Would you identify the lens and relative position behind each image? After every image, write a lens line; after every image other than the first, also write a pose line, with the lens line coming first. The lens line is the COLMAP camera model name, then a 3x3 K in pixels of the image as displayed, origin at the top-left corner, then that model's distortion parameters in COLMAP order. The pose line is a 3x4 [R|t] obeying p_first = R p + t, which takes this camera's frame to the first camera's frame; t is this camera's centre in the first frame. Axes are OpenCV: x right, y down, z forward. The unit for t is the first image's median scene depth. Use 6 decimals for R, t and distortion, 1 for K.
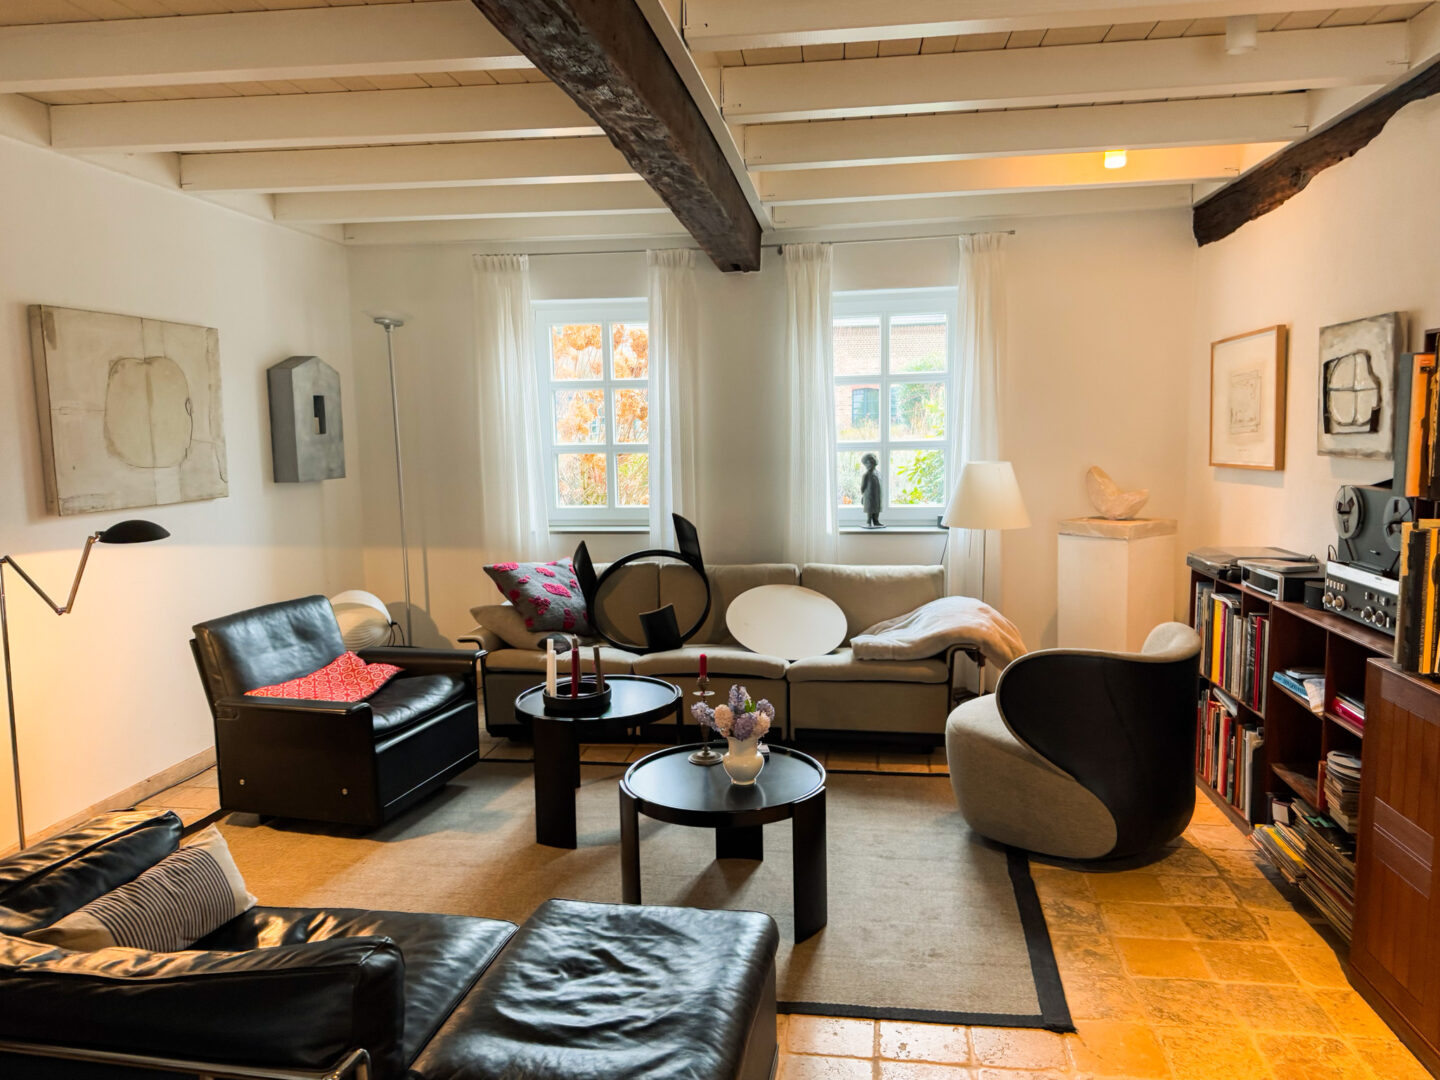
lens RADIAL K [[1083.3, 0, 719.6], [0, 1083.3, 543.5], [0, 0, 1]] dist [0.011545, -0.038758]
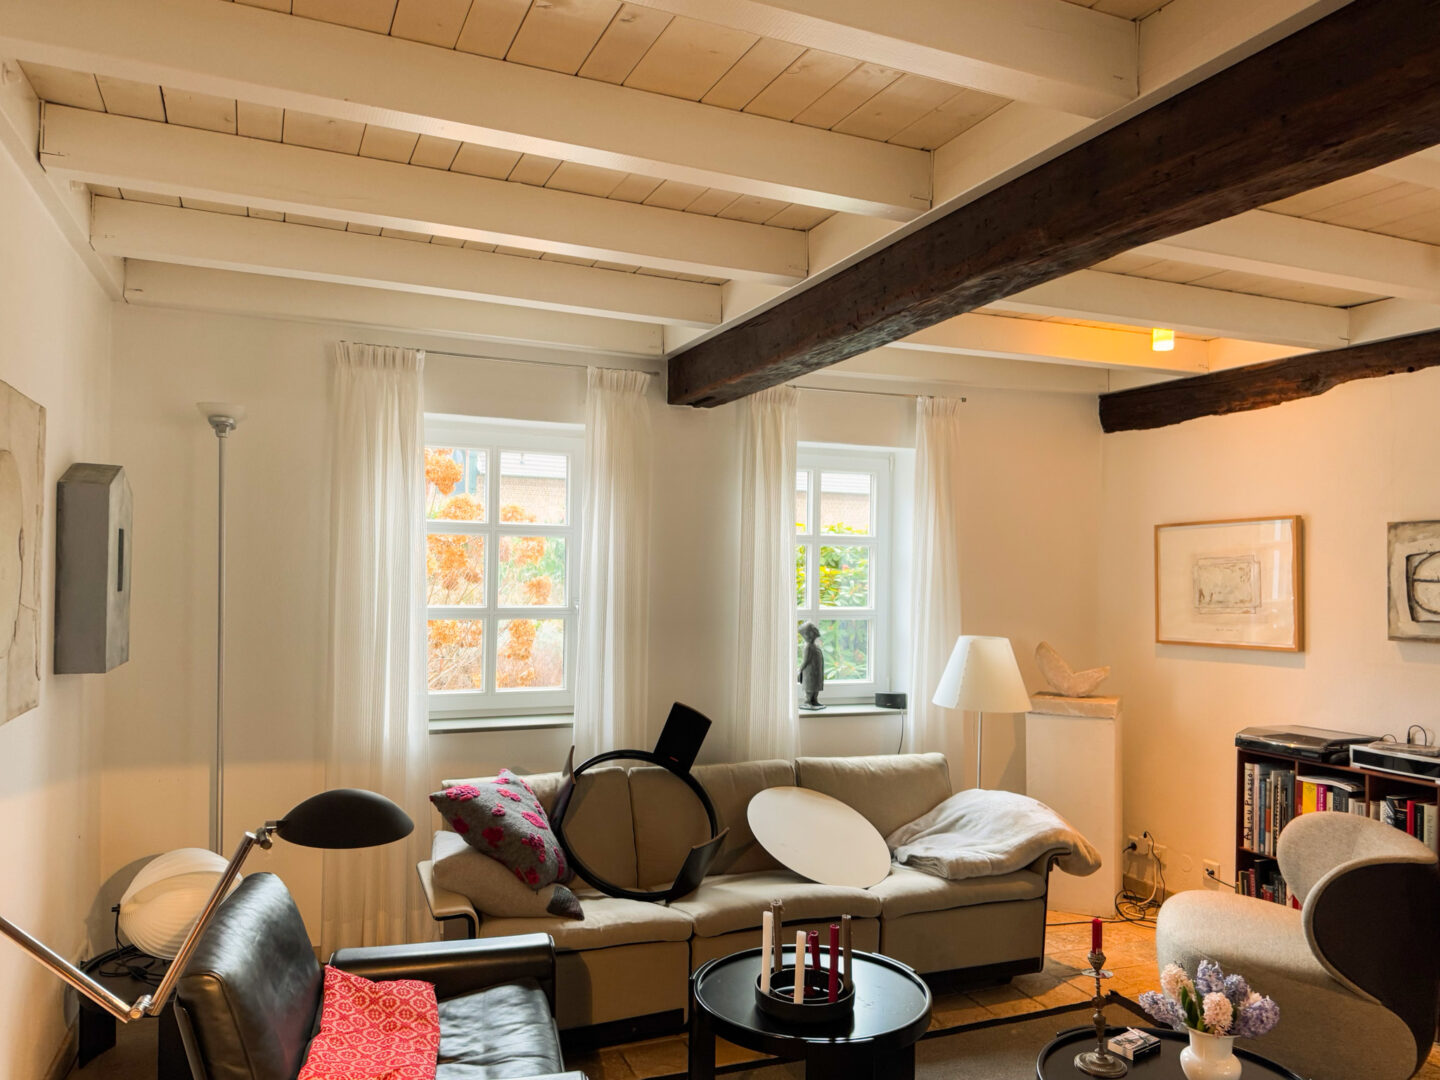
lens RADIAL K [[1083.3, 0, 718.5], [0, 1083.3, 540.7], [0, 0, 1]] dist [0.011545, -0.038758]
pose [[0.852606, 0.047348, 0.520405, -0.424472], [0.026385, 0.990716, -0.133366, -0.039846], [-0.521888, 0.127440, 0.843441, 0.324006]]
